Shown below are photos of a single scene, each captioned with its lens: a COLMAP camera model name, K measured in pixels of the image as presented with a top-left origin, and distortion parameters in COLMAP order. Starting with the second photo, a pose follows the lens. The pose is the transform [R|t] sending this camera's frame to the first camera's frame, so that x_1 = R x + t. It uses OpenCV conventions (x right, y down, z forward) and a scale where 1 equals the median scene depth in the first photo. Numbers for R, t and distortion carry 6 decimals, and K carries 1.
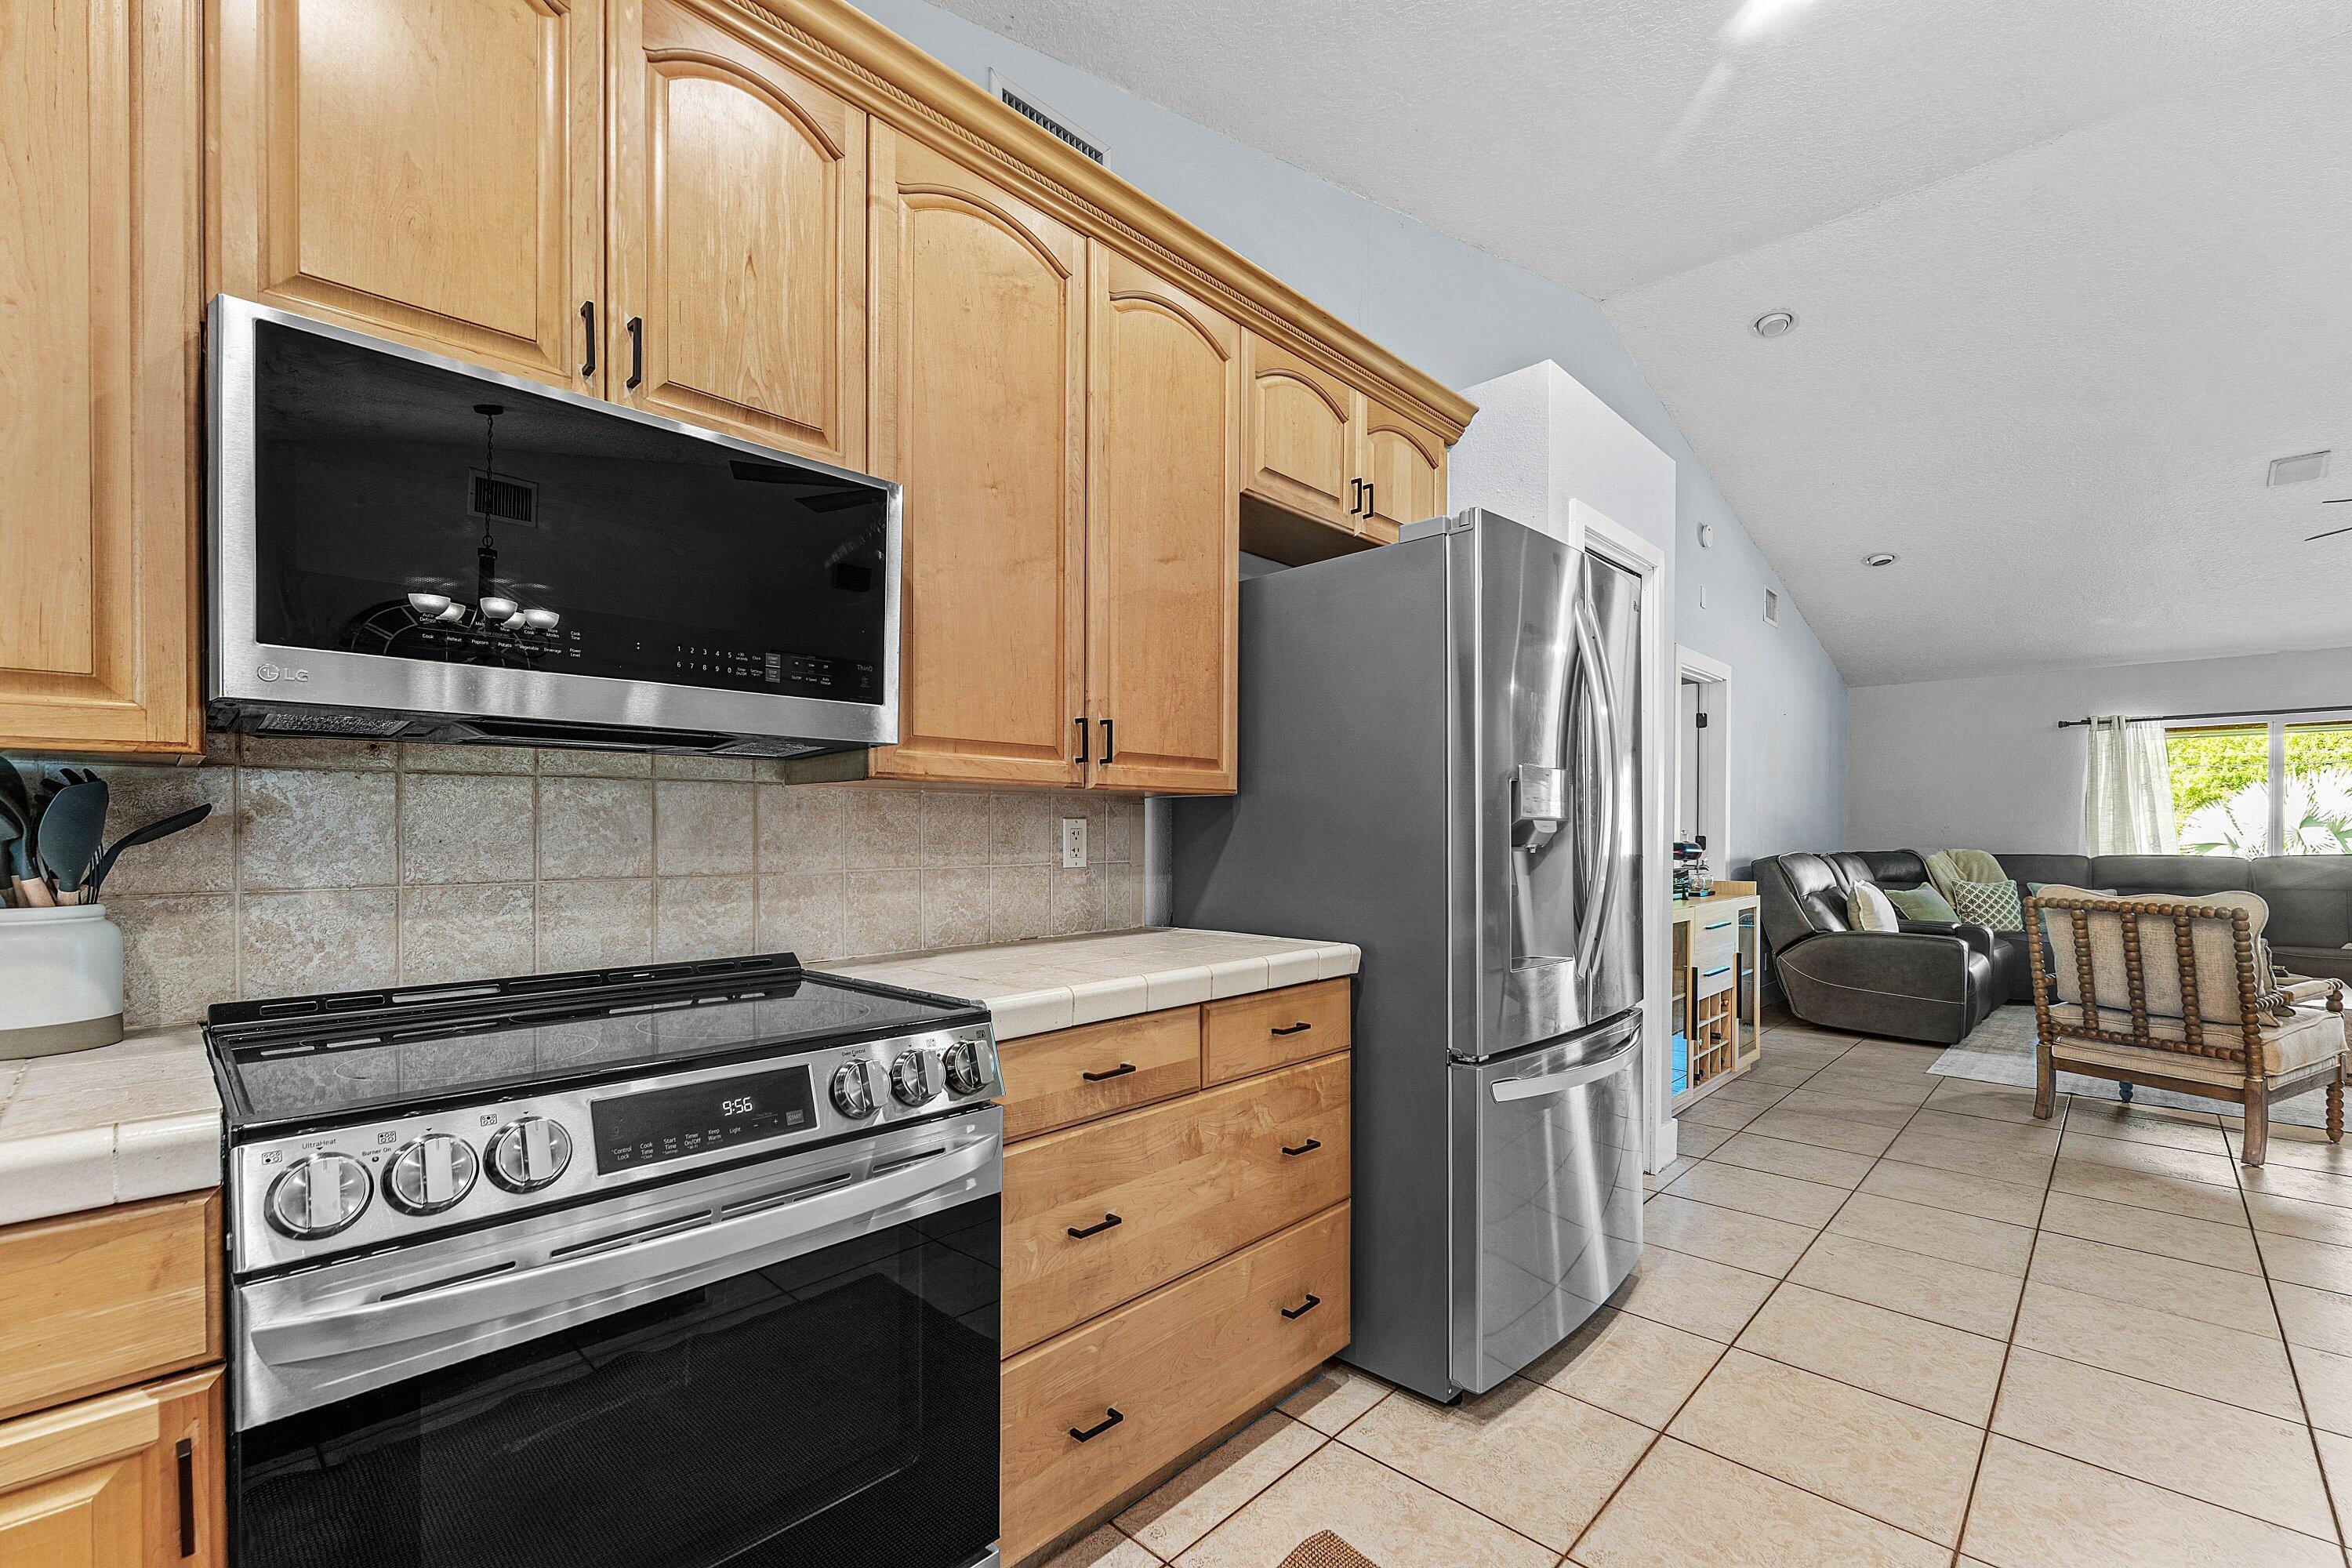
lens RADIAL K [[990.2, 0, 1171.6], [0, 990.2, 848.0], [0, 0, 1]] dist [0.000937, 0.000034]
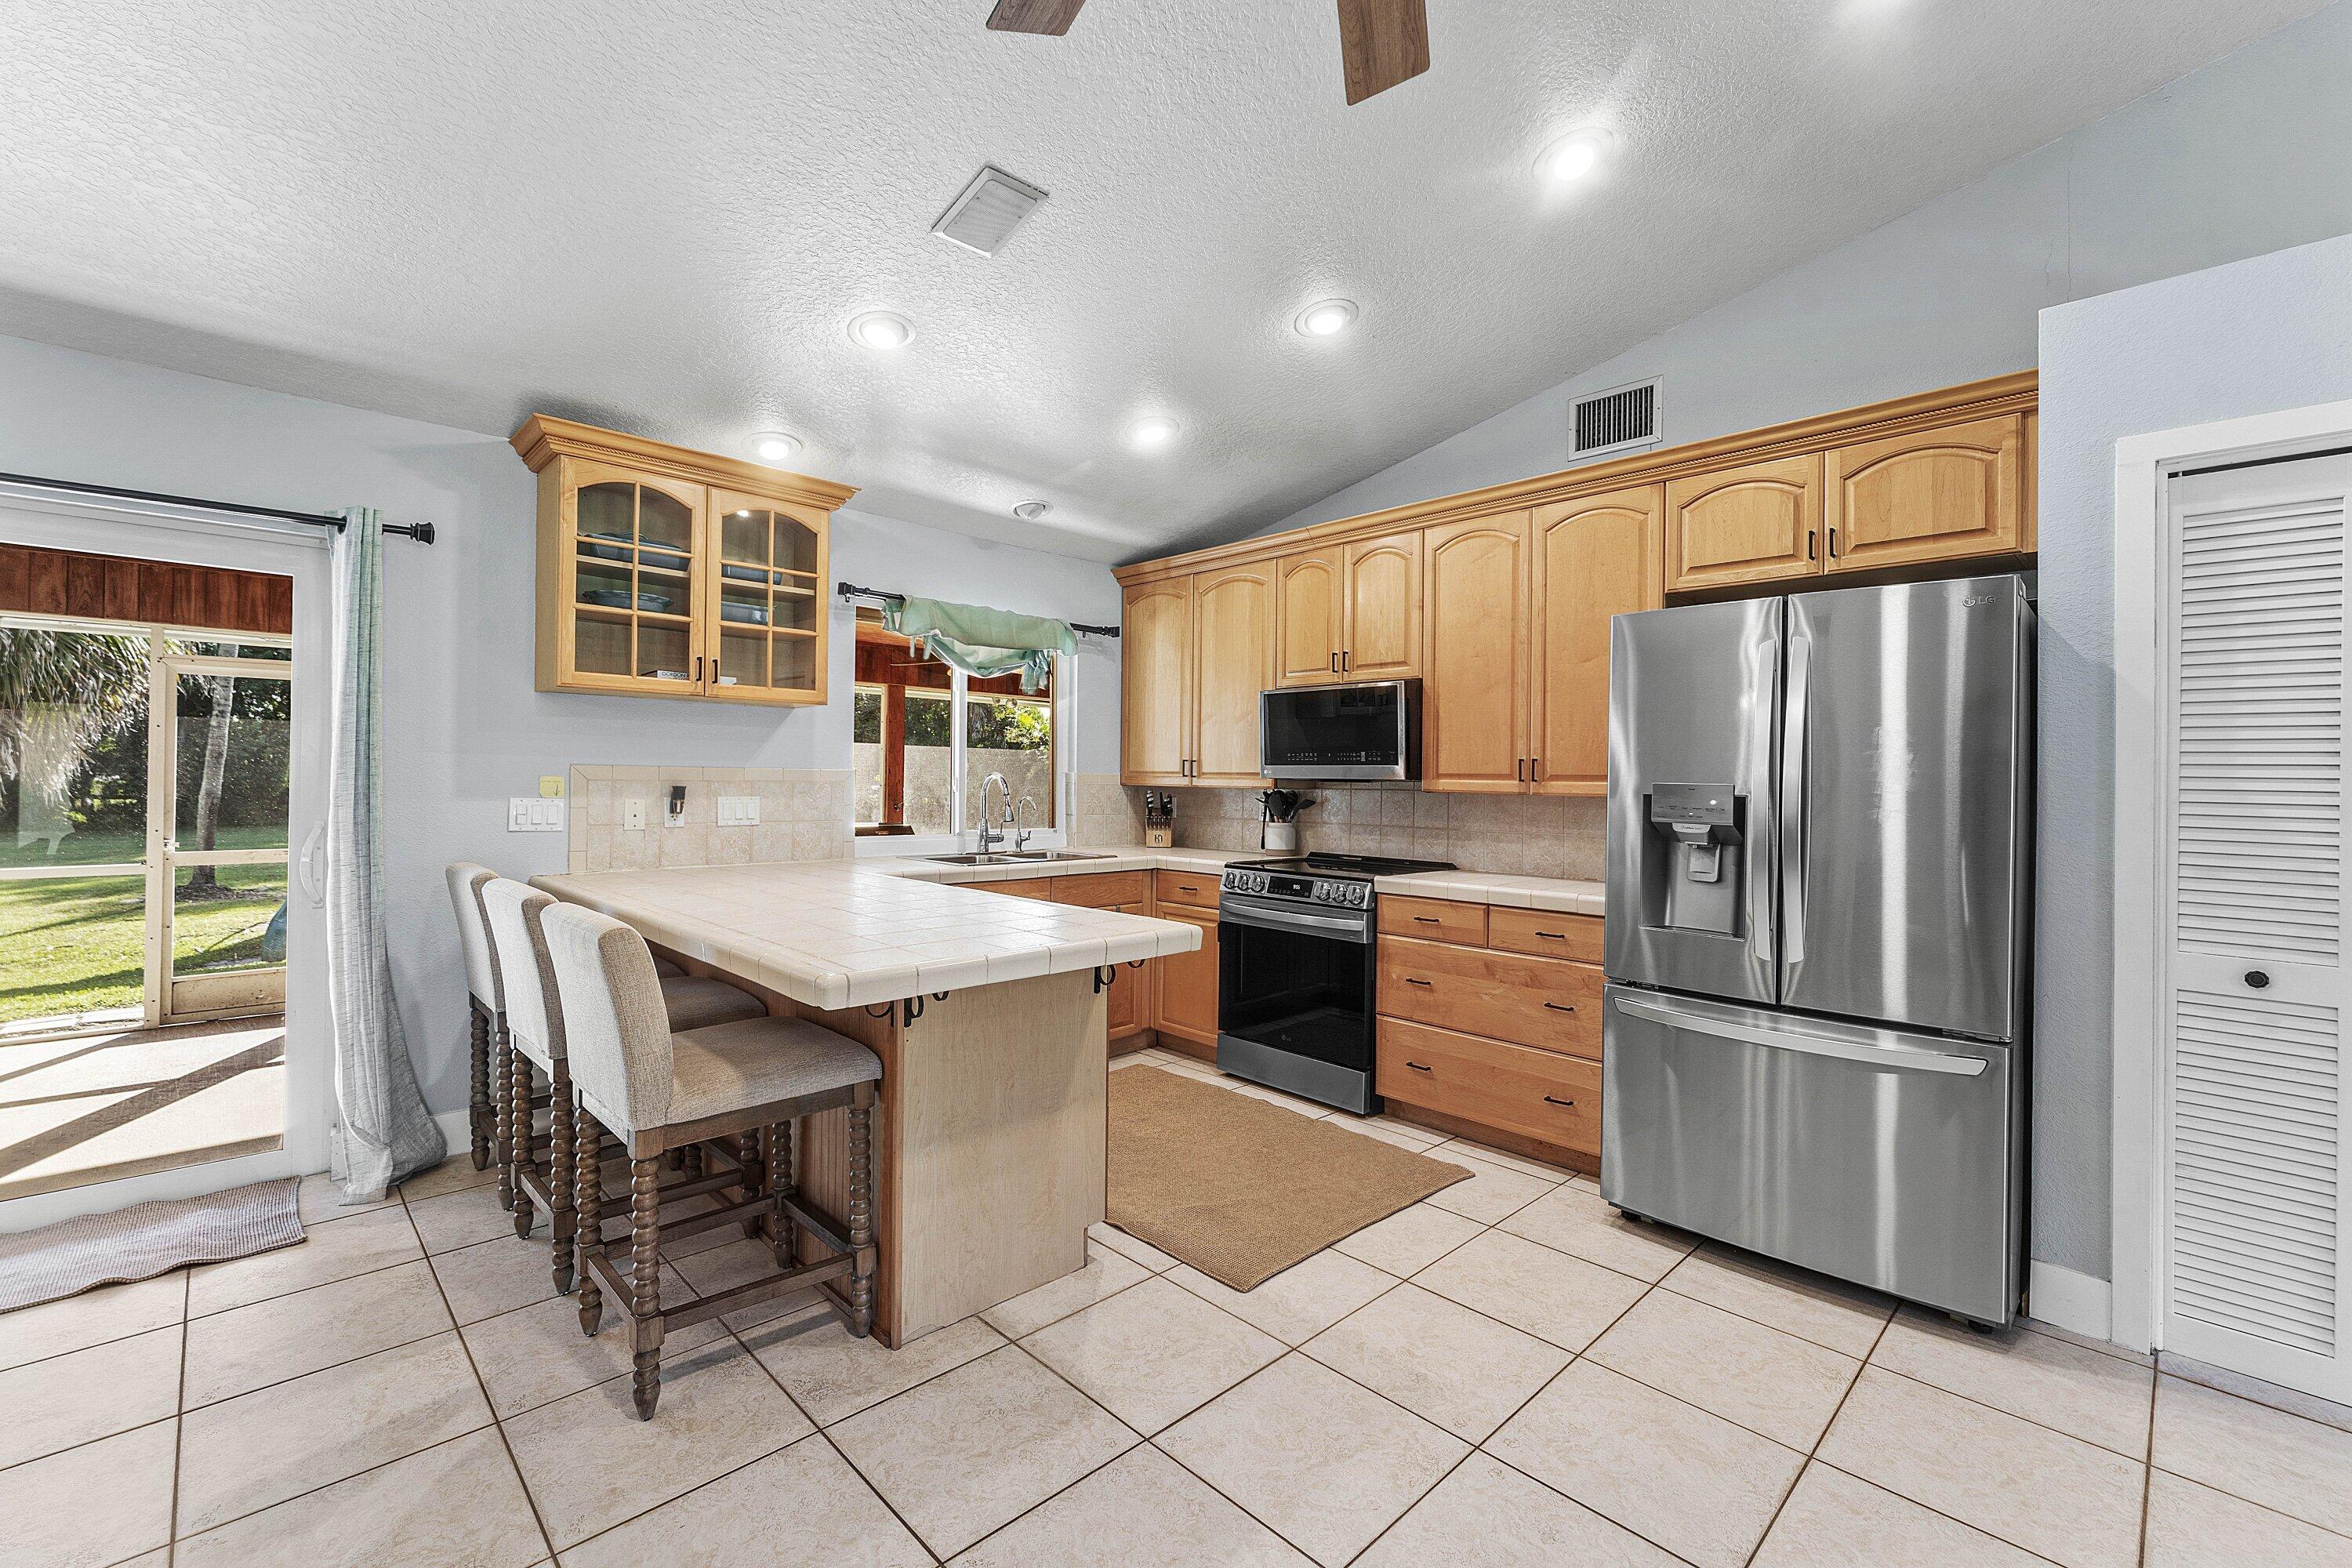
lens RADIAL K [[1004.3, 0, 1176.0], [0, 1004.3, 784.0], [0, 0, 1]] dist [0.003718, 0.000331]
pose [[-0.023477, 0.006041, -0.999706, 2.225717], [-0.032134, 0.999460, 0.006794, -0.085846], [0.999208, 0.032285, -0.023270, 0.436878]]
